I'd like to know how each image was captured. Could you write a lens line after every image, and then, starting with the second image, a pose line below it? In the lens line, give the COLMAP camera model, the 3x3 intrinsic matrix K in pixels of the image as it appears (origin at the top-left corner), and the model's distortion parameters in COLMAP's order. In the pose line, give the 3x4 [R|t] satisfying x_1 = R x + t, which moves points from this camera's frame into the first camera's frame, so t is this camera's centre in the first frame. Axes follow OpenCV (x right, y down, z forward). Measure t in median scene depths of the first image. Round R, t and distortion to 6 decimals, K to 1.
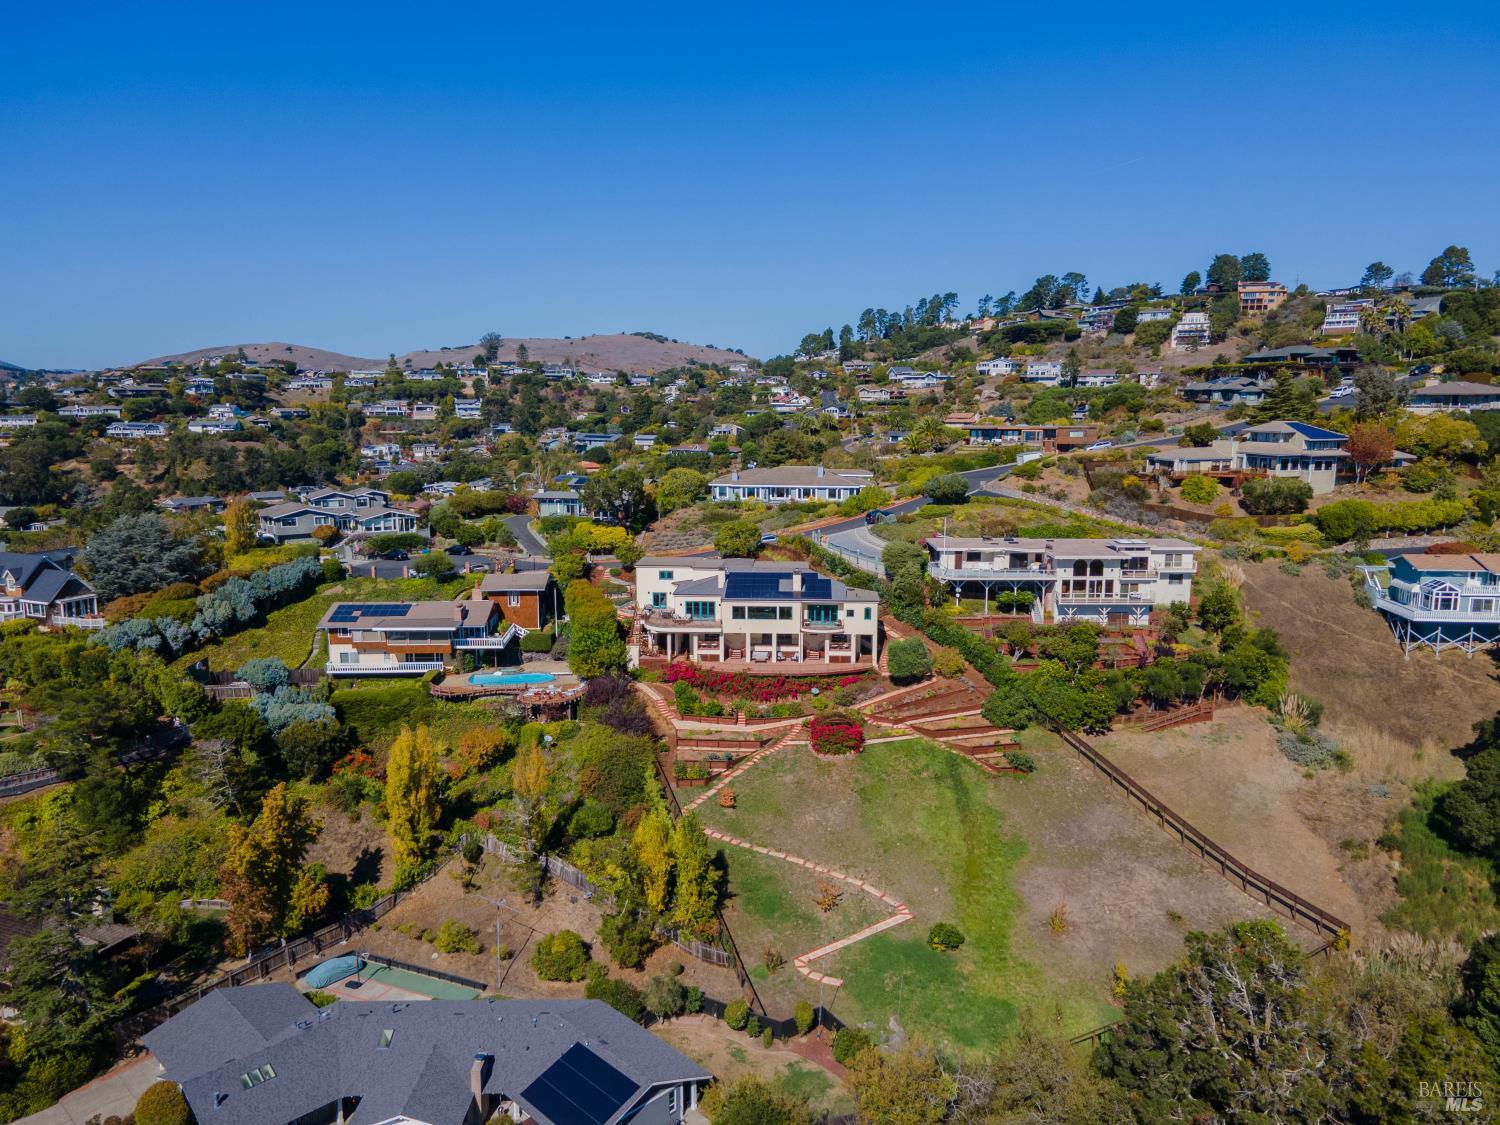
lens RADIAL K [[1086.2, 0, 754.6], [0, 1086.2, 561.6], [0, 0, 1]] dist [0.032564, 0.000947]
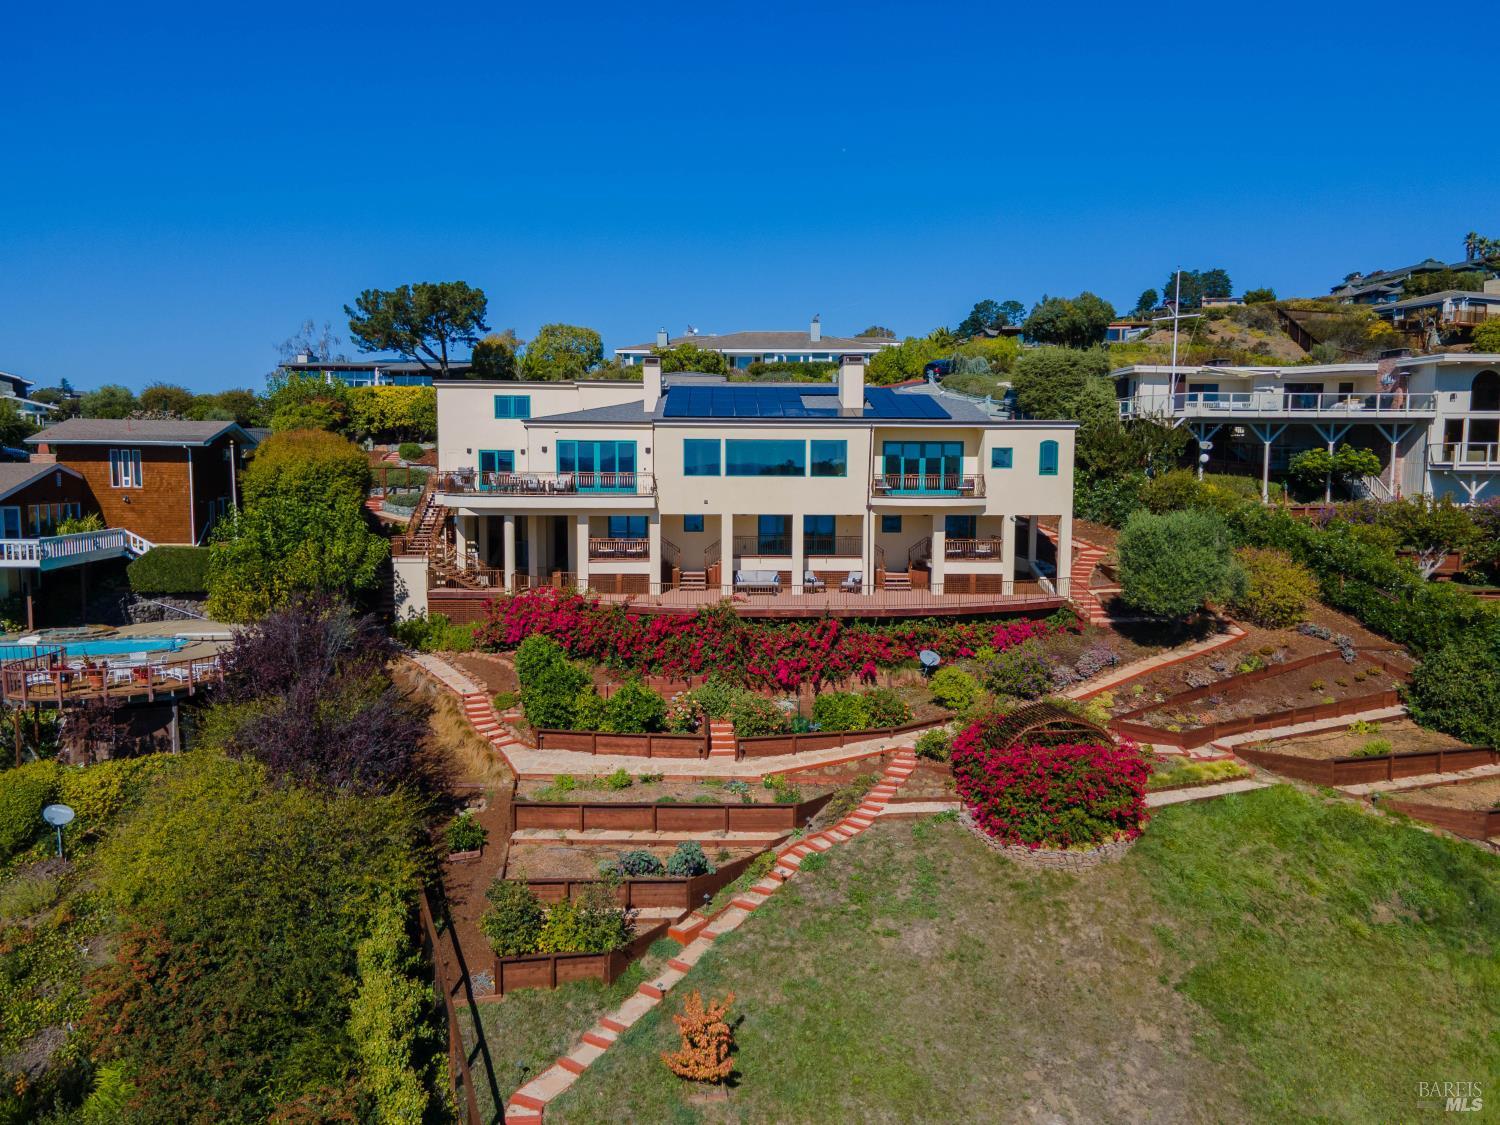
lens RADIAL K [[1086.2, 0, 754.6], [0, 1086.2, 561.6], [0, 0, 1]] dist [0.032564, 0.000947]
pose [[0.996054, -0.001526, 0.088733, -0.029756], [0.008090, 0.997251, -0.073660, 0.110290], [-0.088377, 0.074087, 0.993328, 0.640727]]
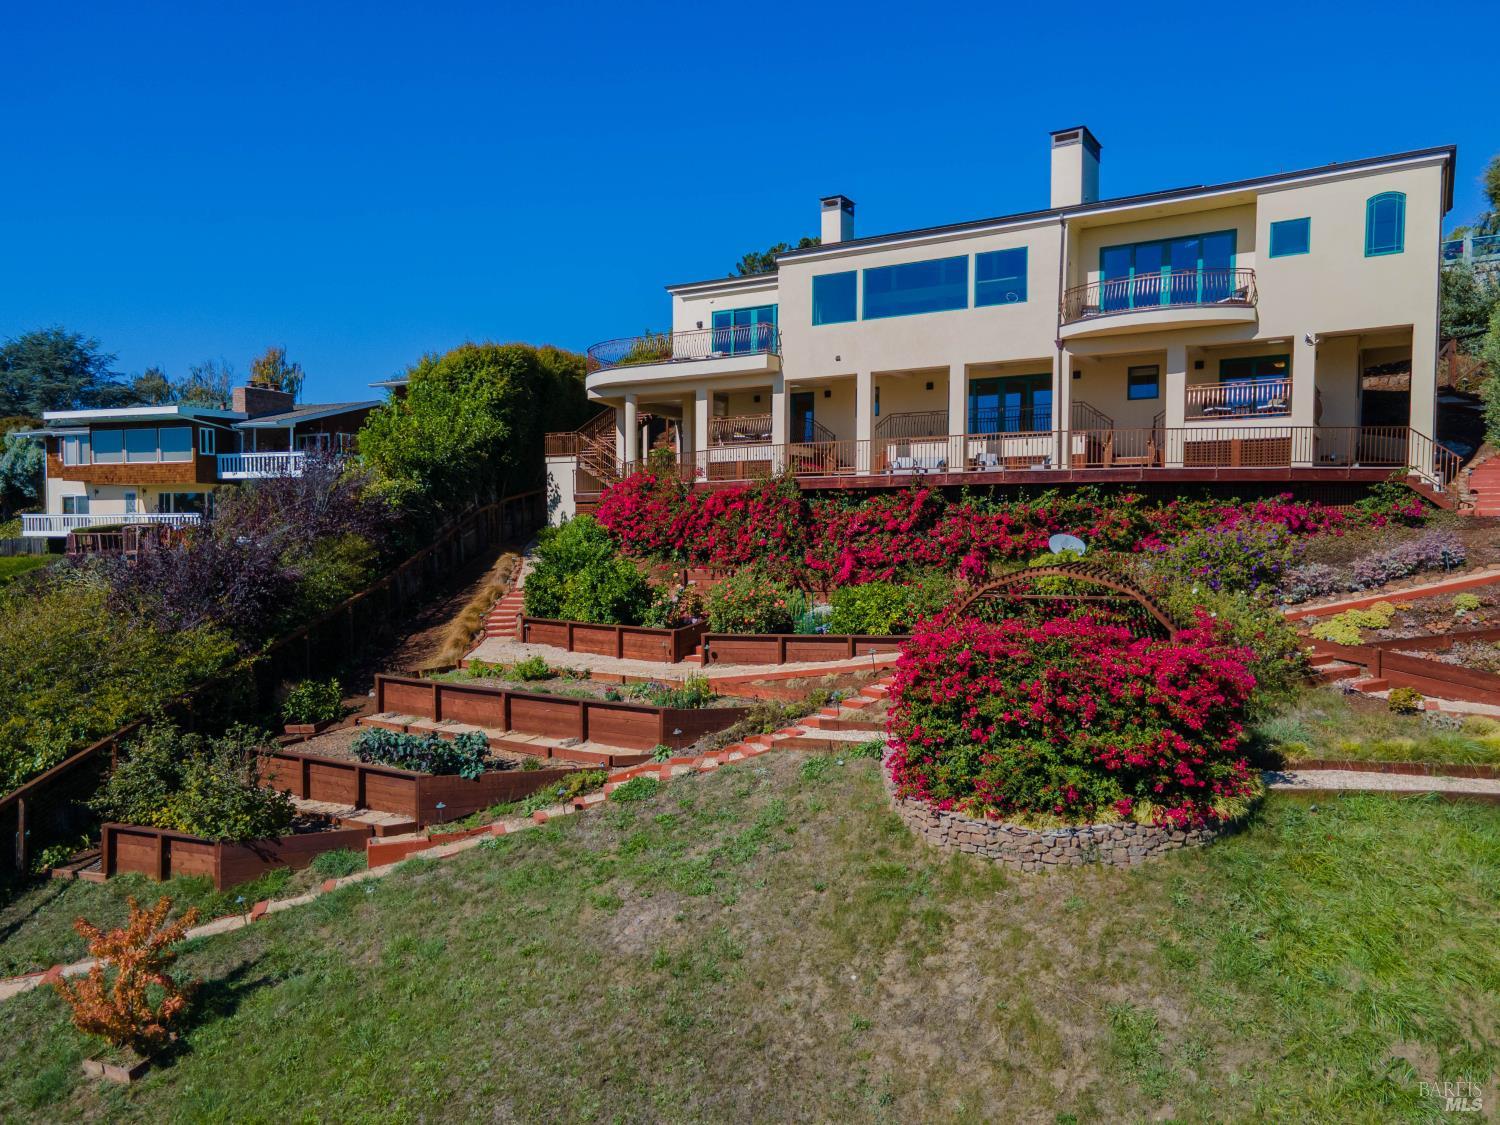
lens RADIAL K [[1086.2, 0, 754.6], [0, 1086.2, 561.6], [0, 0, 1]] dist [0.032564, 0.000947]
pose [[0.878416, 0.013770, -0.477699, 0.100121], [-0.078274, 0.990232, -0.115388, 0.146718], [0.471444, 0.138750, 0.870913, 0.767723]]
